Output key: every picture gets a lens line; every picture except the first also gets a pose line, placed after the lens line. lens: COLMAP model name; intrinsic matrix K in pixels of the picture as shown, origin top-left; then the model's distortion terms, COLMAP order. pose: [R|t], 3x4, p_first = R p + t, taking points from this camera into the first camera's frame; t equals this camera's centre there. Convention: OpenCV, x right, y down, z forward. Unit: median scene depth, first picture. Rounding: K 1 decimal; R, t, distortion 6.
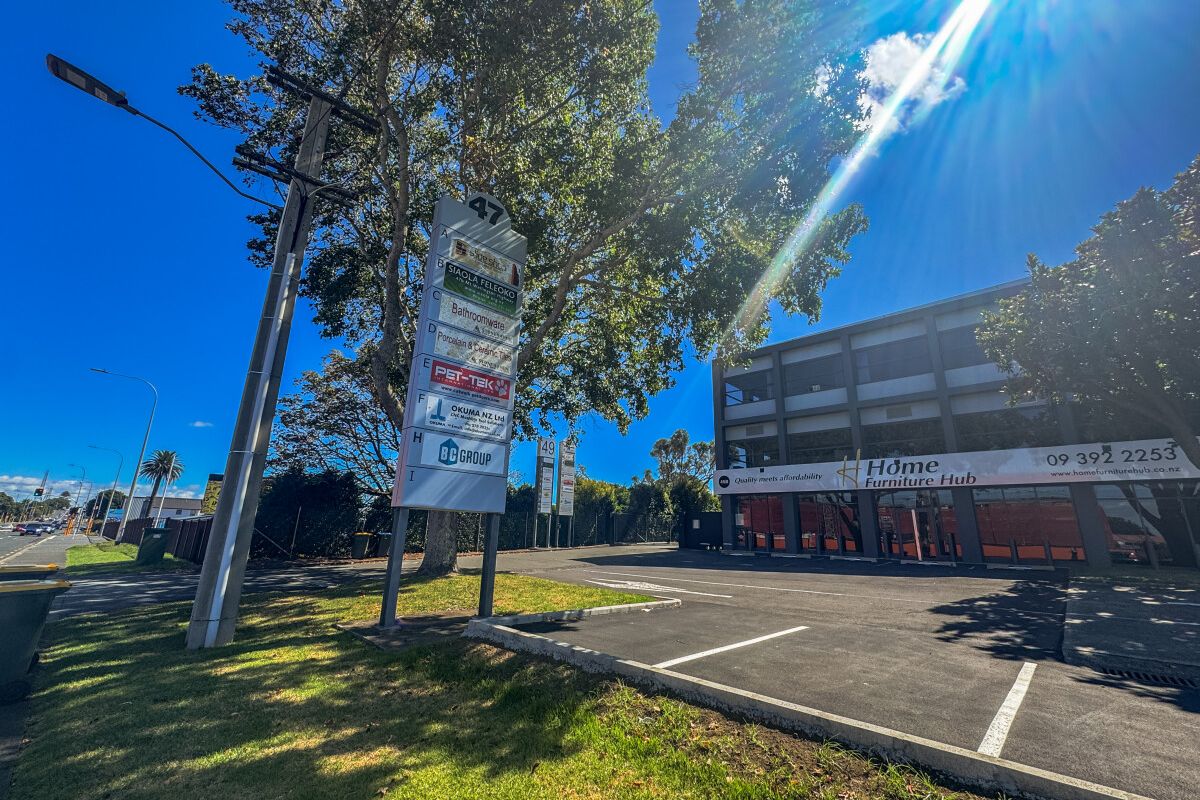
lens RADIAL K [[482.8, 0, 598.8], [0, 482.8, 396.7], [0, 0, 1]] dist [0.001465, 0.000645]
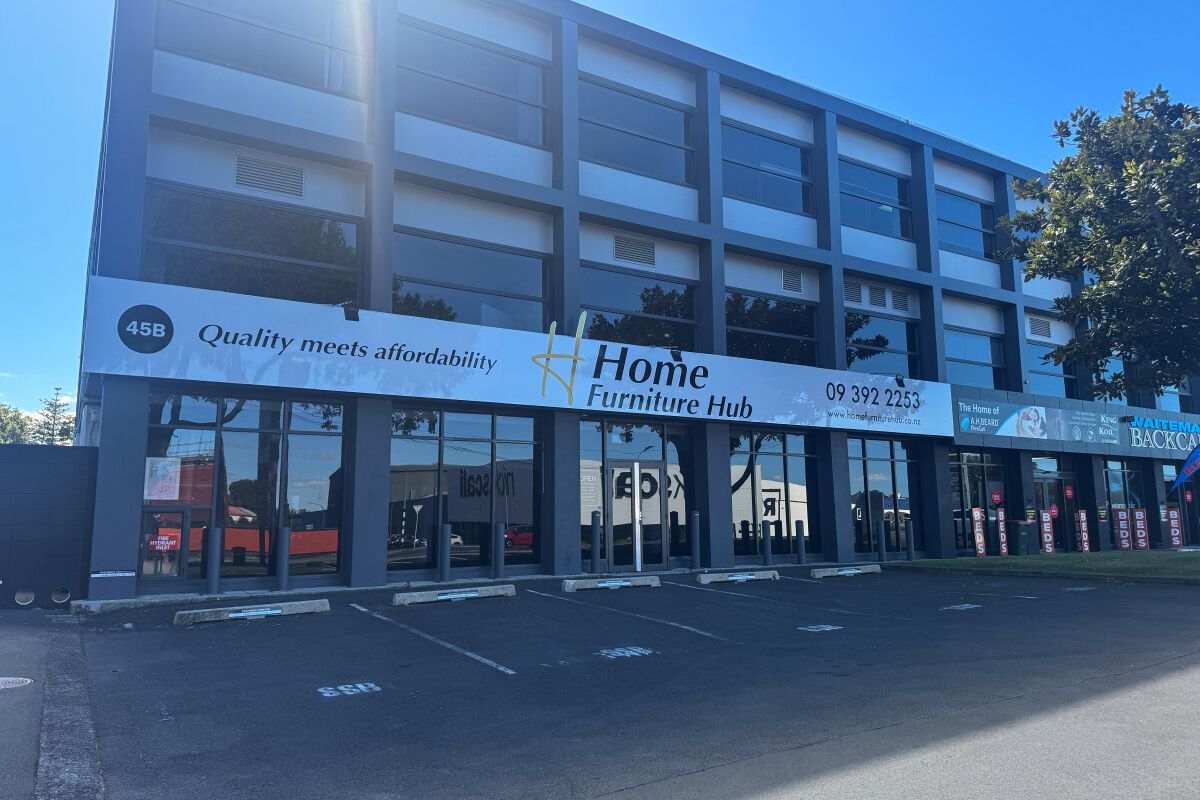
lens RADIAL K [[849.0, 0, 604.1], [0, 849.0, 401.8], [0, 0, 1]] dist [0.132250, -0.170120]
pose [[0.248815, 0.101959, 0.963169, -0.134596], [-0.249900, 0.967531, -0.037865, 0.214509], [-0.935757, -0.231274, 0.266216, 0.821859]]
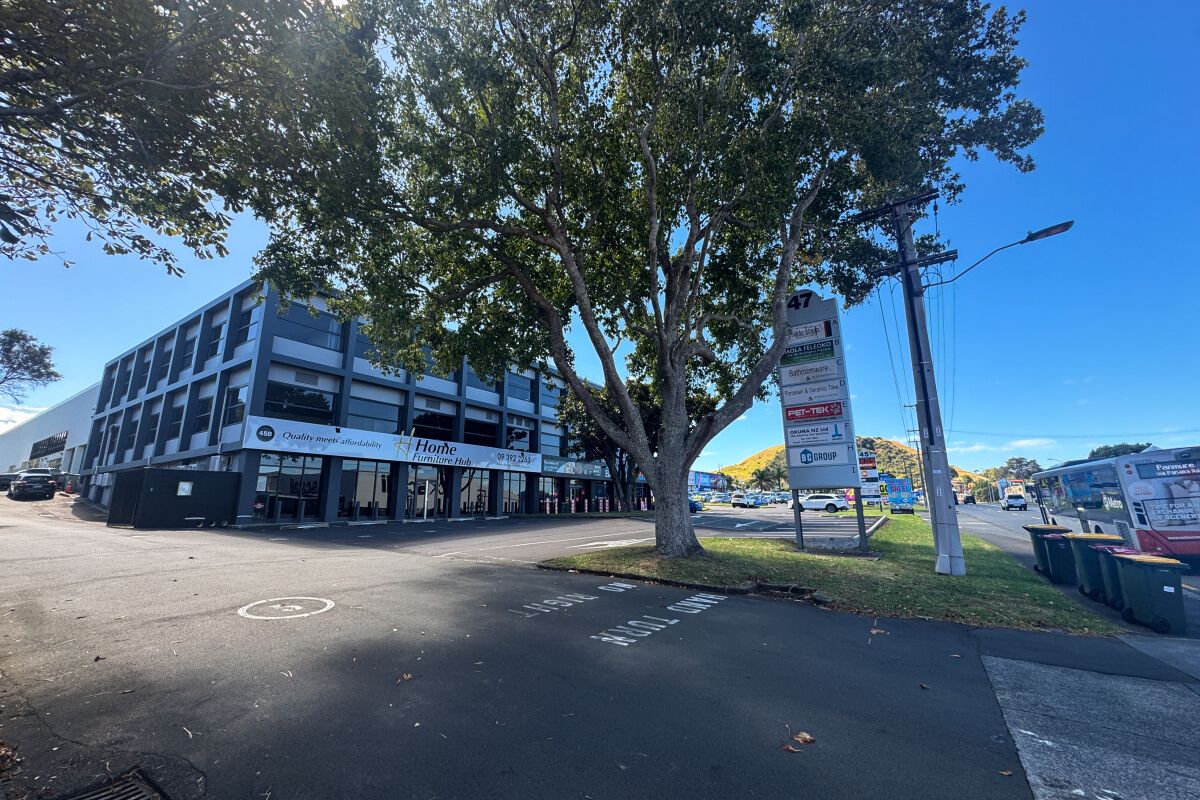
lens RADIAL K [[482.8, 0, 598.8], [0, 482.8, 396.7], [0, 0, 1]] dist [0.001465, 0.000645]
pose [[-0.168038, 0.190559, 0.967187, -0.703681], [-0.267157, 0.935617, -0.230755, 0.198196], [-0.948889, -0.297166, -0.106310, 0.764669]]
